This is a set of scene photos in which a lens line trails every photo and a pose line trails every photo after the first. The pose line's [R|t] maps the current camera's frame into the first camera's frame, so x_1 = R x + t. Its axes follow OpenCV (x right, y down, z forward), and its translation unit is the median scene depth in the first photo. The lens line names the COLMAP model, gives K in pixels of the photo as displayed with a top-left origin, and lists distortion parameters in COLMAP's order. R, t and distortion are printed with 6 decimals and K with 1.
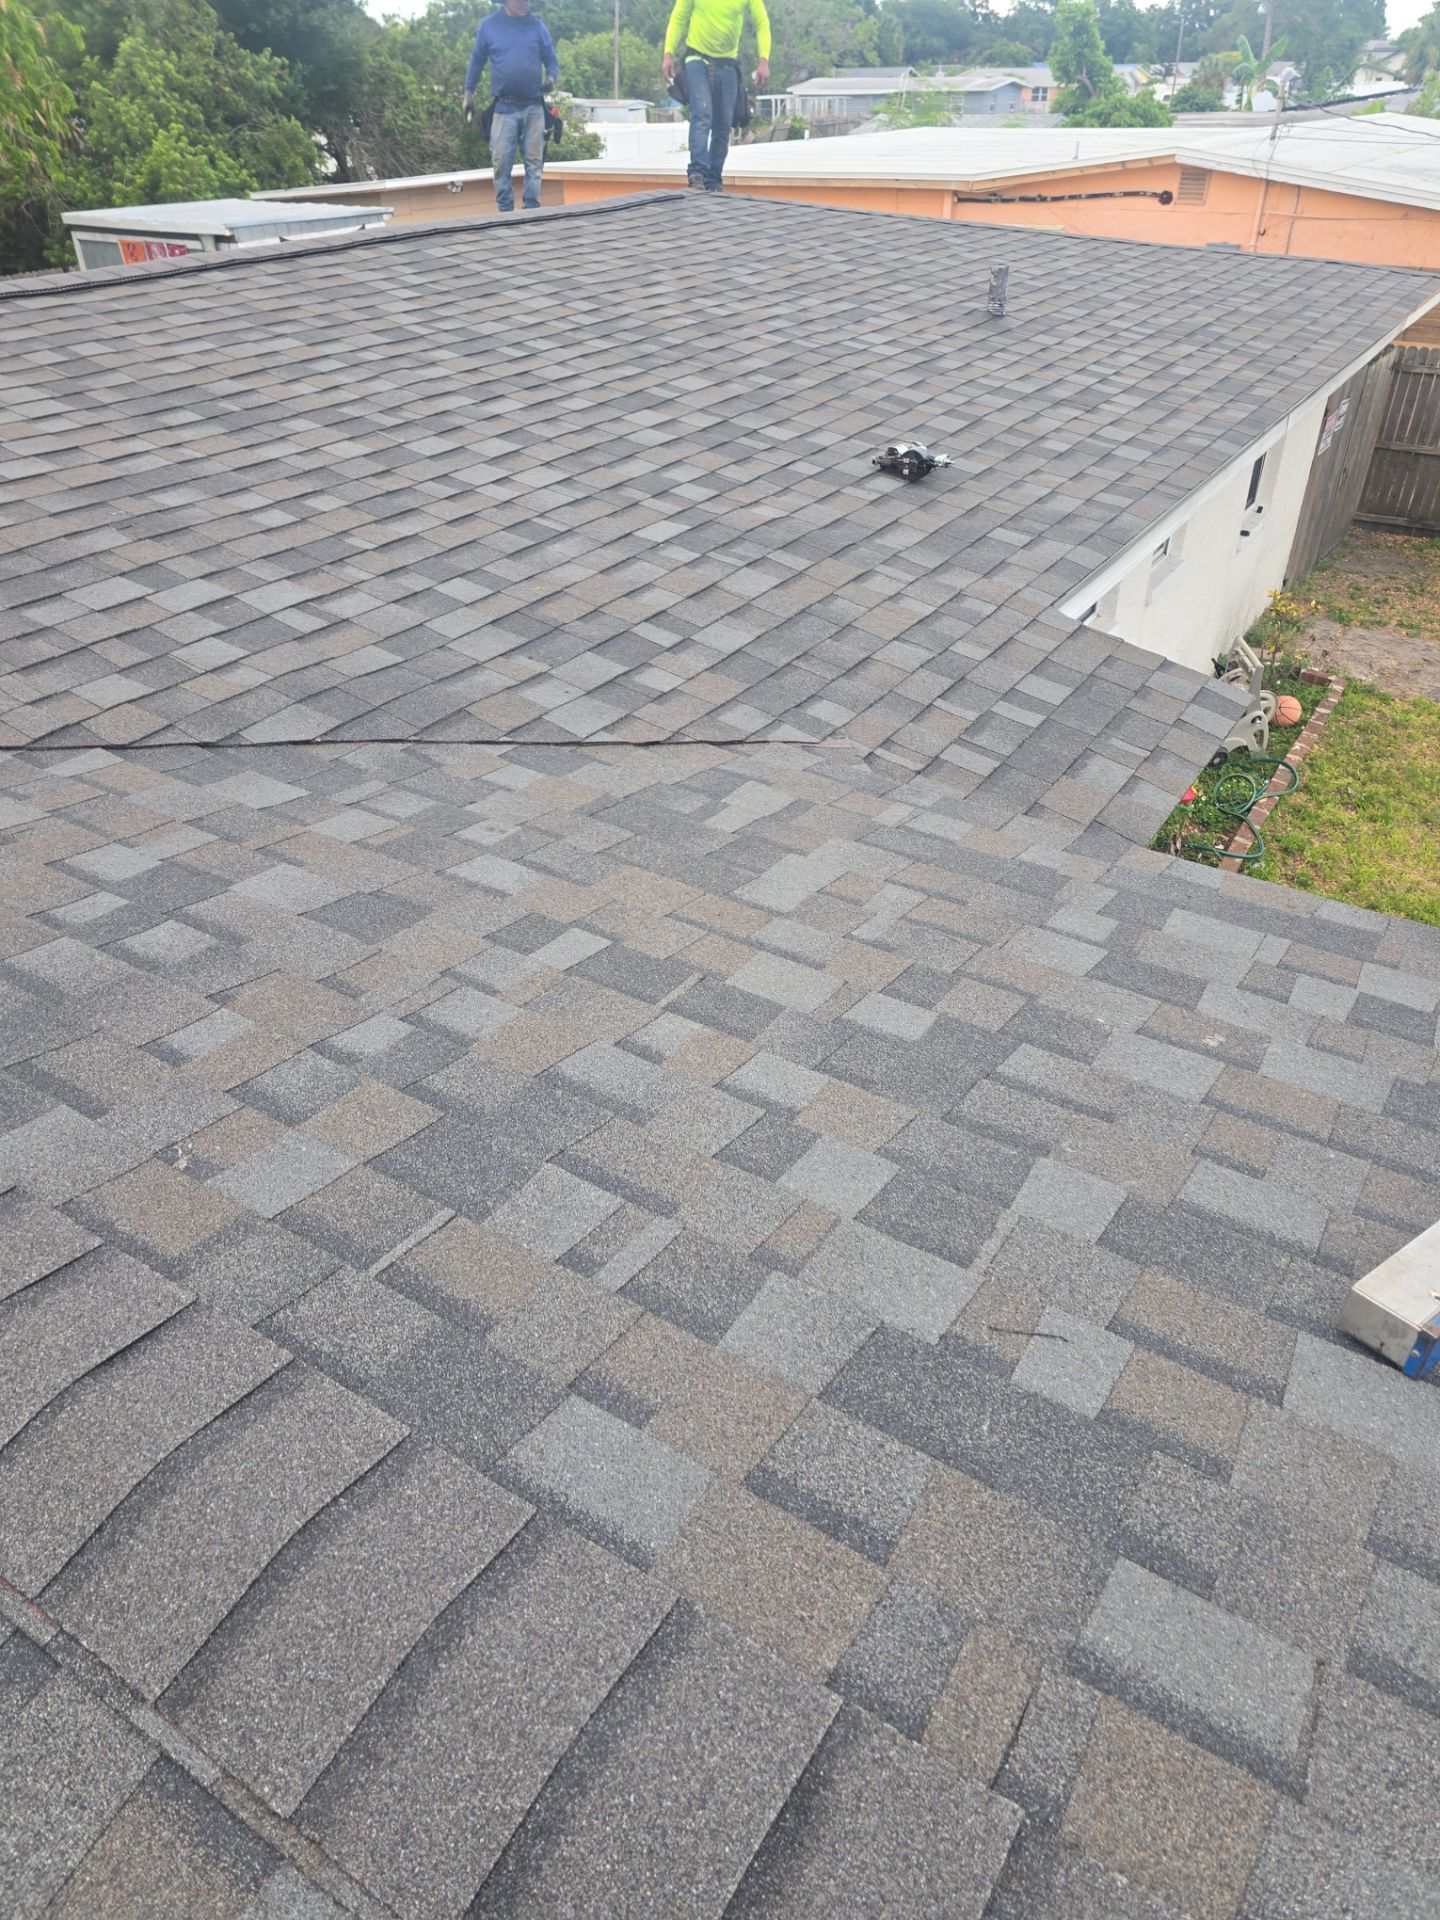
lens RADIAL K [[1299.4, 0, 721.7], [0, 1299.4, 952.3], [0, 0, 1]] dist [0.065427, -0.055870]
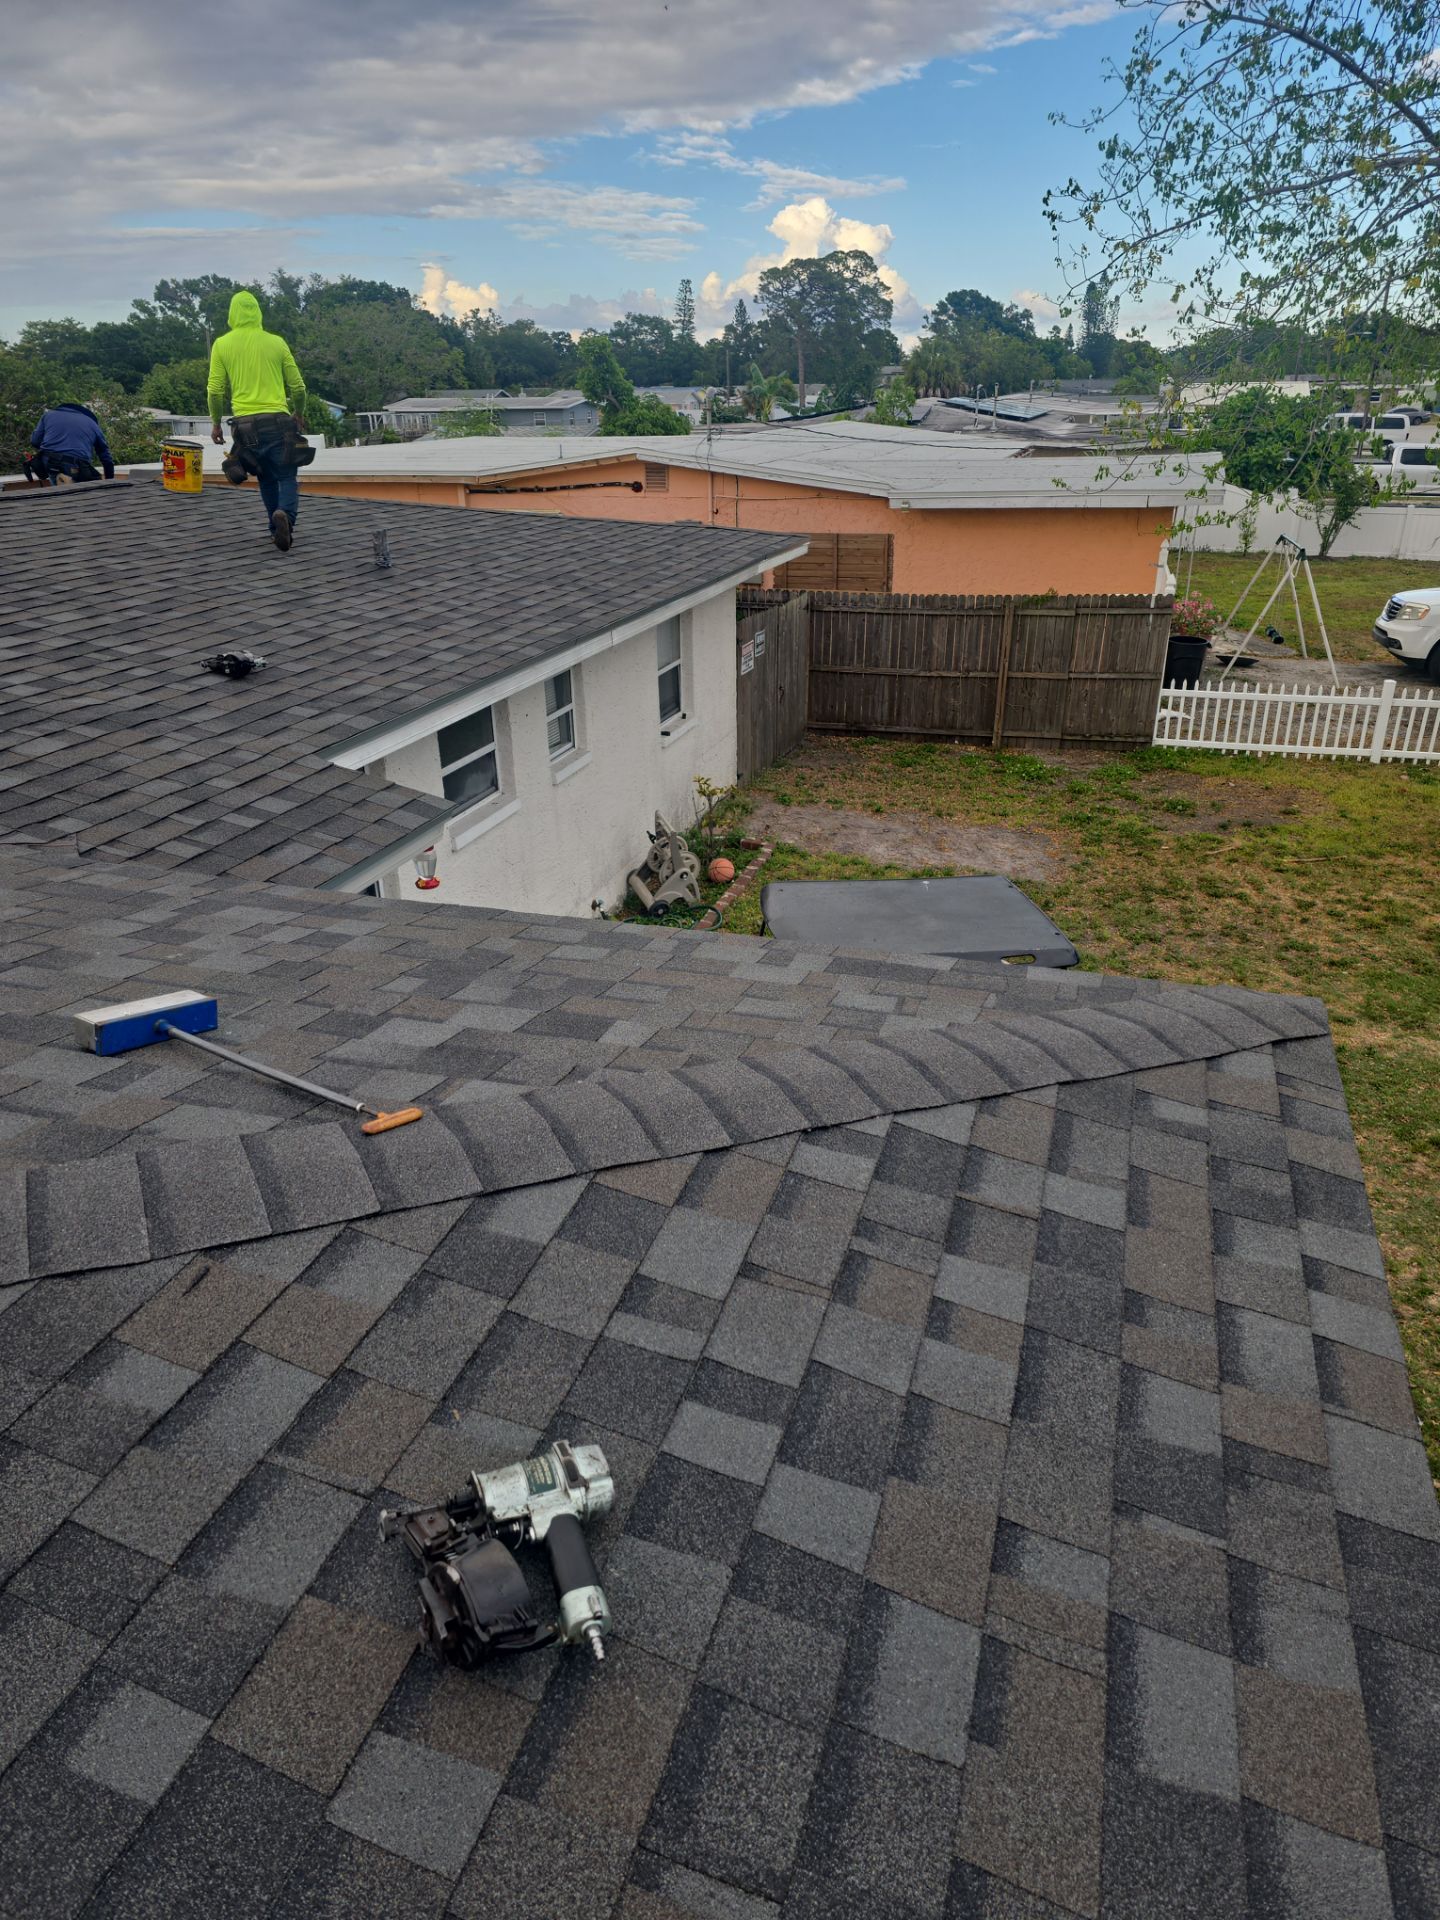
lens RADIAL K [[1299.4, 0, 719.6], [0, 1299.4, 968.4], [0, 0, 1]] dist [0.065427, -0.055870]
pose [[0.966125, -0.108722, 0.234057, 0.086310], [0.147724, 0.976631, -0.156109, 0.056976], [-0.211615, 0.185397, 0.959608, -0.081738]]
